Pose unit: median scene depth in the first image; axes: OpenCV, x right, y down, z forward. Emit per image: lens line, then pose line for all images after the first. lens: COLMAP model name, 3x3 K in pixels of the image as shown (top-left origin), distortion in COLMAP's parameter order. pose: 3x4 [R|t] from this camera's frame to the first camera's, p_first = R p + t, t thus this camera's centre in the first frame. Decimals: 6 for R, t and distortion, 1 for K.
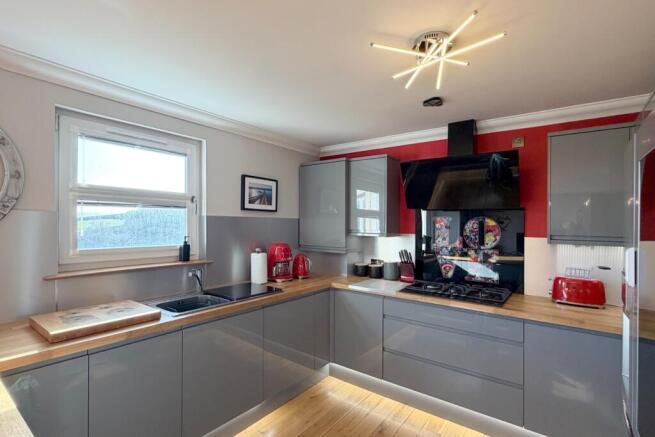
lens RADIAL K [[315.0, 0, 326.7], [0, 315.0, 215.3], [0, 0, 1]] dist [-0.002466, 0.003300]
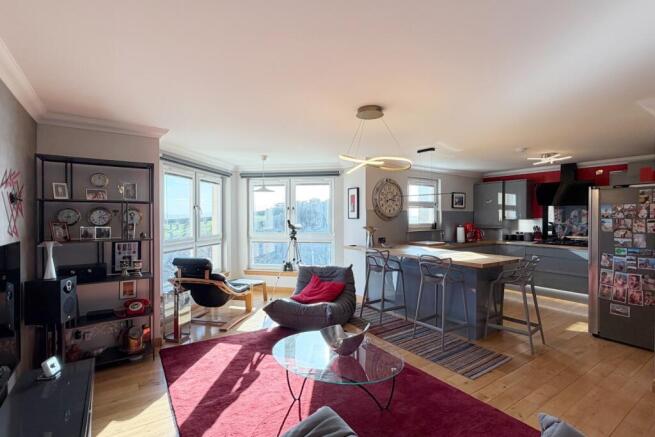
lens RADIAL K [[315.0, 0, 327.7], [0, 315.0, 220.3], [0, 0, 1]] dist [-0.002466, 0.003300]
pose [[0.949264, -0.009327, -0.314343, -0.403337], [0.020298, 0.999293, 0.031645, -0.018193], [0.313825, -0.036420, 0.948782, -1.388387]]
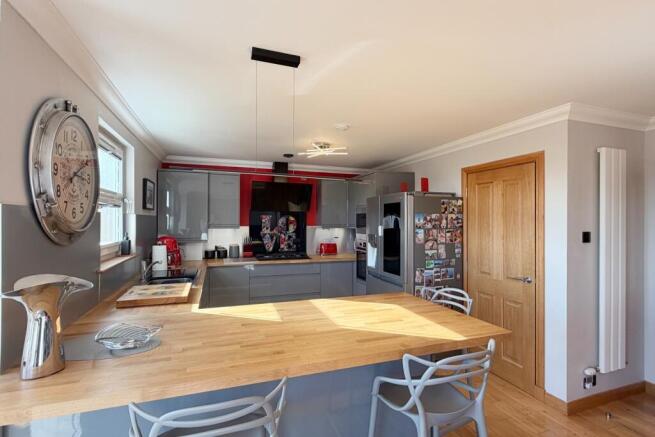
lens RADIAL K [[315.0, 0, 328.2], [0, 315.0, 218.7], [0, 0, 1]] dist [-0.002466, 0.003300]
pose [[0.543835, -0.006943, 0.839164, -0.860164], [-0.017598, 0.999652, 0.019675, -0.016363], [-0.839008, -0.025468, 0.543523, -0.186603]]
